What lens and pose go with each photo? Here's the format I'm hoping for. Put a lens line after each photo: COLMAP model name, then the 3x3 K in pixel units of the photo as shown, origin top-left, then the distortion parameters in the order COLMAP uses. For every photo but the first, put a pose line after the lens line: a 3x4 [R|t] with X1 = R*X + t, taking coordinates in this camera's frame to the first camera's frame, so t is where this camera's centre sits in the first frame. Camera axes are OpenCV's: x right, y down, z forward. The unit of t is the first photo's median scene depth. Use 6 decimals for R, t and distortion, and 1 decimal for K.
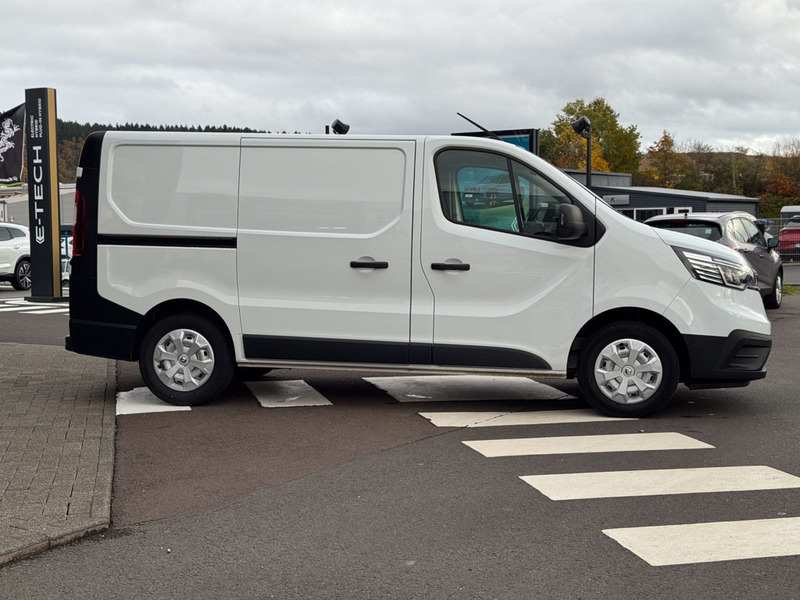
lens RADIAL K [[1111.6, 0, 400.0], [0, 1111.6, 300.0], [0, 0, 1]] dist [0.028960, -0.010799]
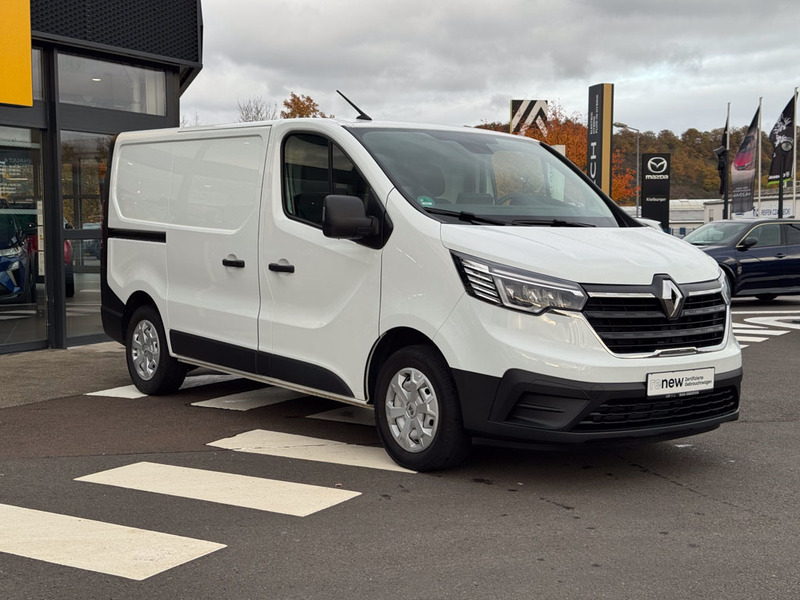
lens RADIAL K [[1111.6, 0, 400.0], [0, 1111.6, 300.0], [0, 0, 1]] dist [0.028960, -0.010799]
pose [[0.734922, 0.051456, -0.676196, 0.709823], [-0.048435, 0.998553, 0.023345, -0.029744], [0.676420, 0.015595, 0.736351, 0.415975]]
